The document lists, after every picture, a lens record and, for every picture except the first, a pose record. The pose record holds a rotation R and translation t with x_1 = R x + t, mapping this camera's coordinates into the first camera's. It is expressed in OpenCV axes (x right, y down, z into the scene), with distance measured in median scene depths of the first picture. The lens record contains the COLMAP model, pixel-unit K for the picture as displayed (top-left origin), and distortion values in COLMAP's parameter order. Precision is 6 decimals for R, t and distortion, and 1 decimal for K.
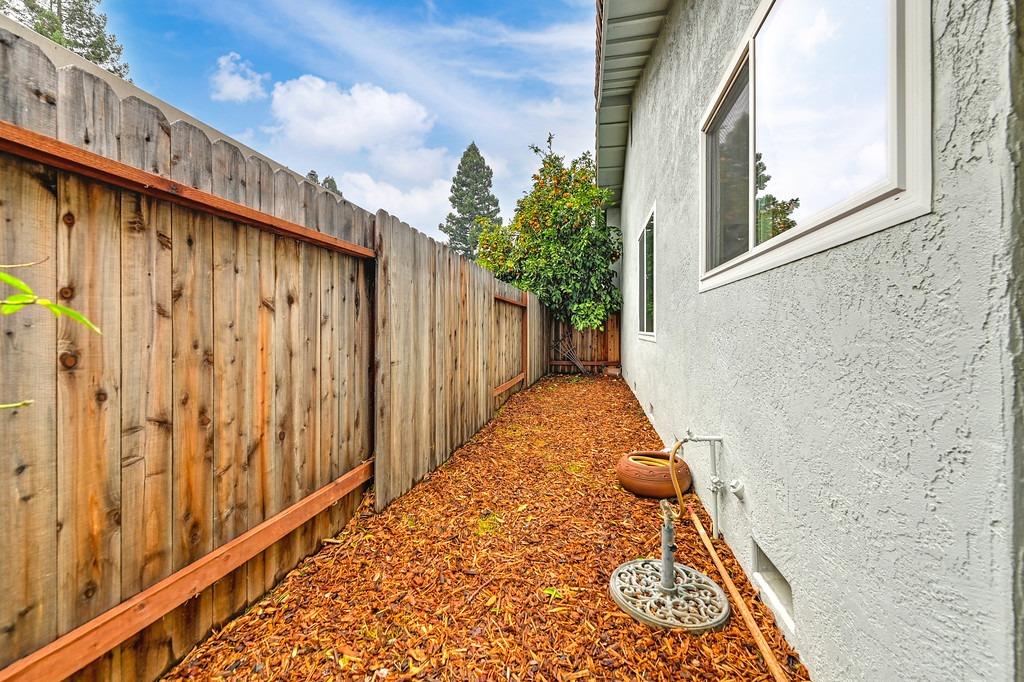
lens RADIAL K [[408.0, 0, 515.3], [0, 408.0, 331.6], [0, 0, 1]] dist [-0.000006, -0.000164]
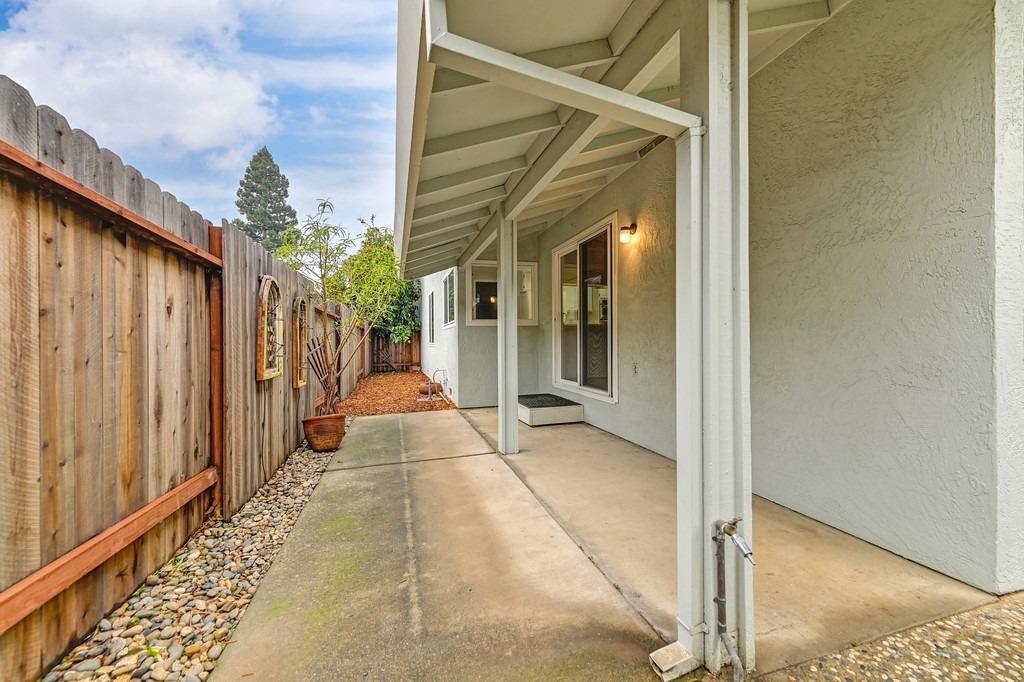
lens RADIAL K [[402.2, 0, 512.0], [0, 402.2, 341.0], [0, 0, 1]] dist [0.011609, -0.000019]
pose [[0.889989, -0.006748, 0.455931, -0.138450], [0.011258, 0.999911, -0.007176, 0.005527], [-0.455842, 0.011520, 0.889986, -0.554663]]
